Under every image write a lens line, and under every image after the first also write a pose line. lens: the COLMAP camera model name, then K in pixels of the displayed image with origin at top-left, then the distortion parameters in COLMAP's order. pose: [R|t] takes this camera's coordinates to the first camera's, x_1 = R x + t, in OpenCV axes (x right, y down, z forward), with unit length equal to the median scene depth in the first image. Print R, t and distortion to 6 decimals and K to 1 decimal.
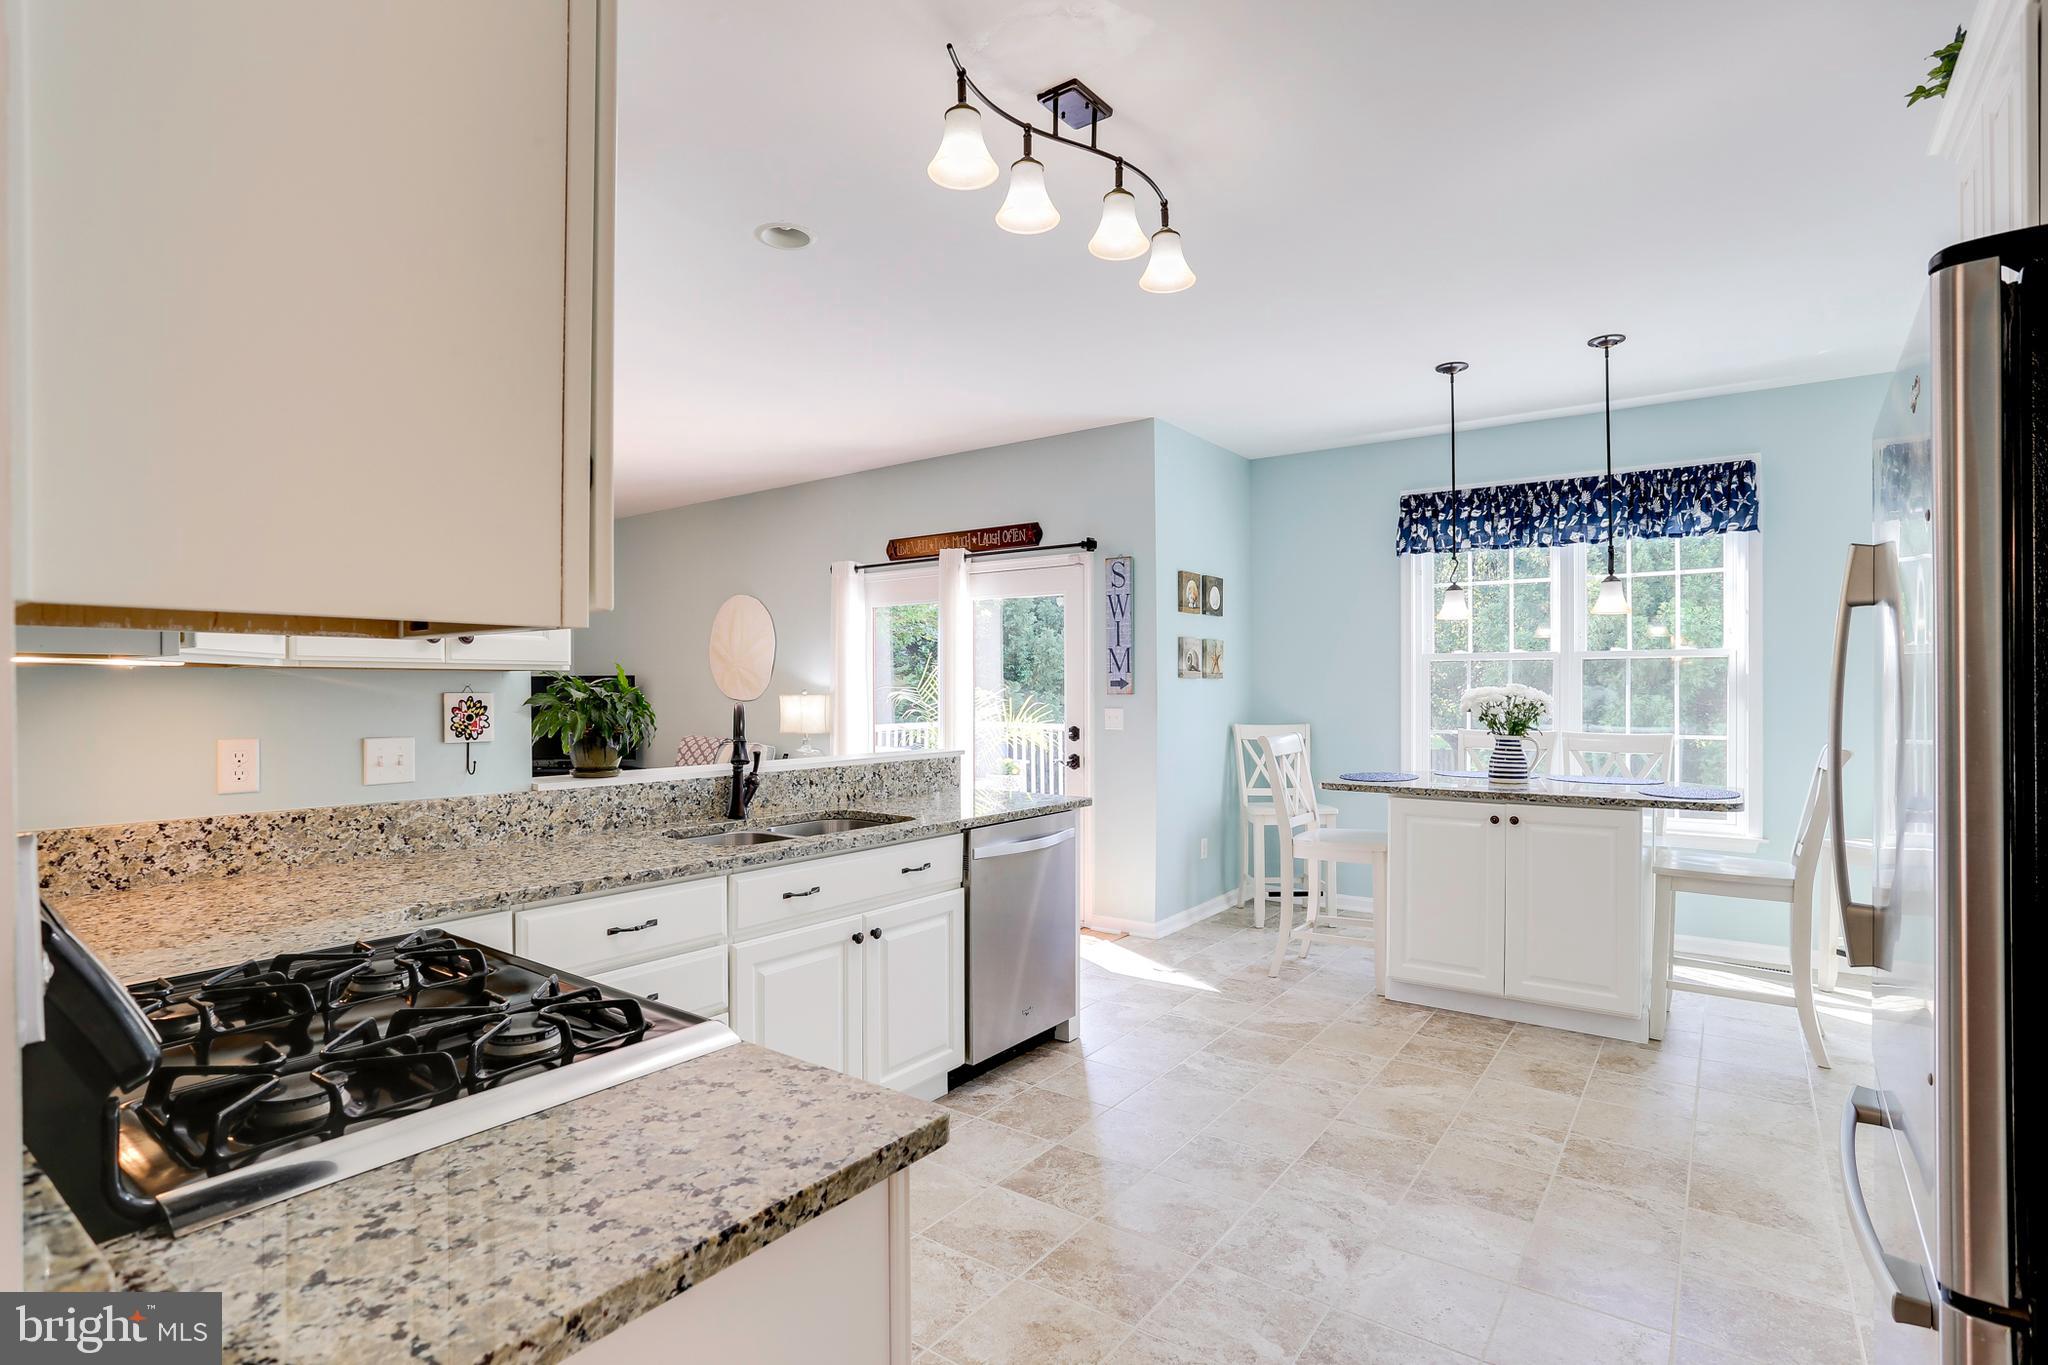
lens RADIAL K [[1015.7, 0, 1029.1], [0, 1015.7, 698.7], [0, 0, 1]] dist [-0.058076, 0.017028]
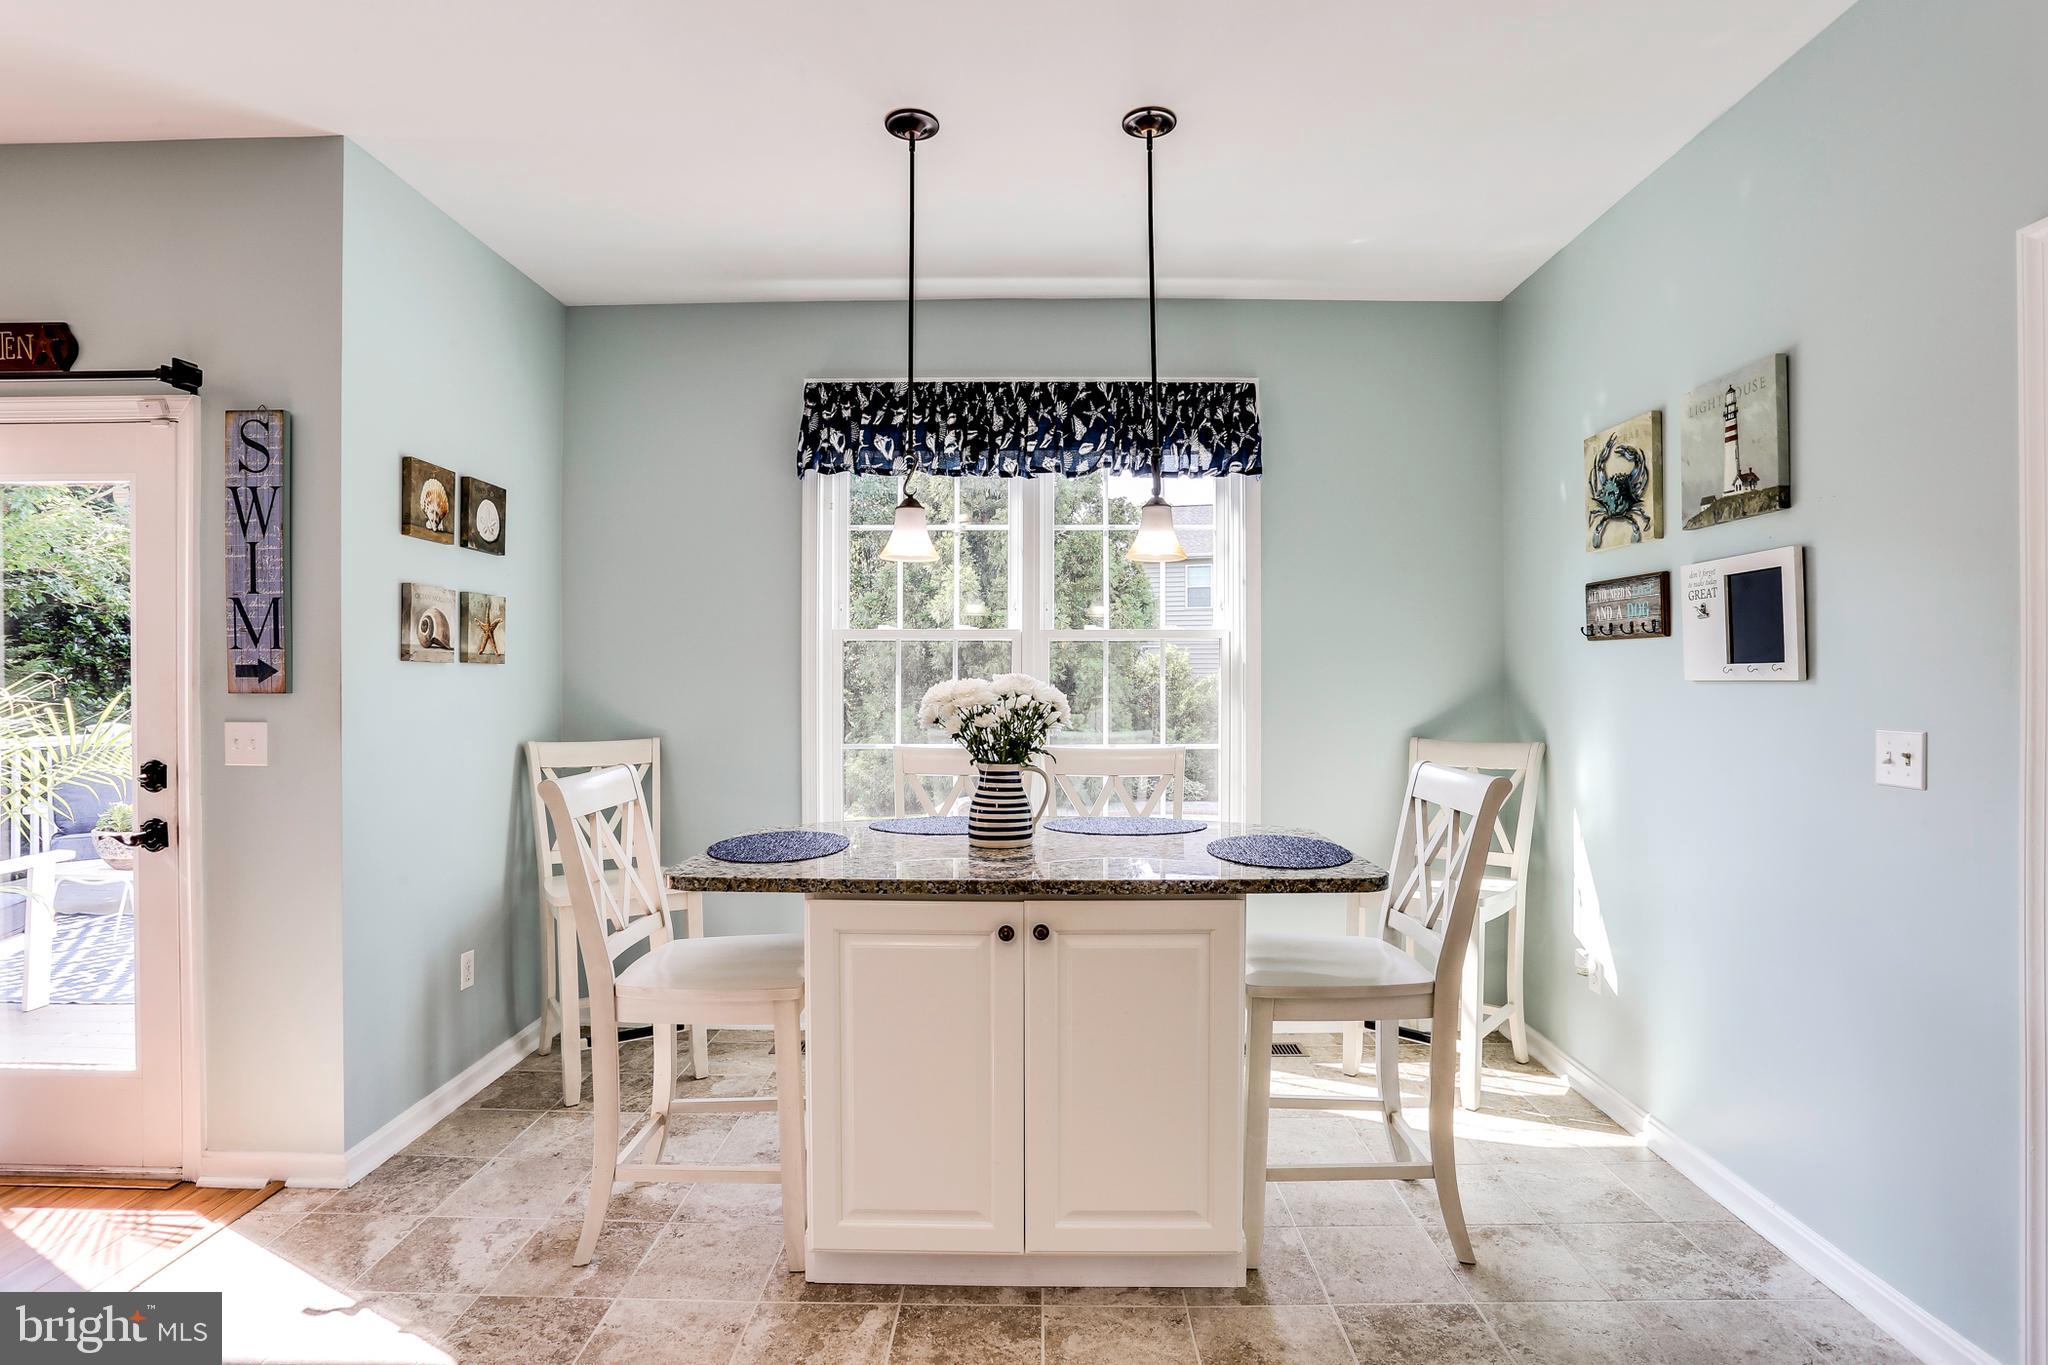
lens RADIAL K [[1015.7, 0, 1016.9], [0, 1015.7, 674.0], [0, 0, 1]] dist [-0.058076, 0.017028]
pose [[0.827963, 0.003094, 0.560775, 0.126679], [0.004411, 0.999918, -0.012030, -0.006602], [-0.560766, 0.012434, 0.827881, 0.413106]]
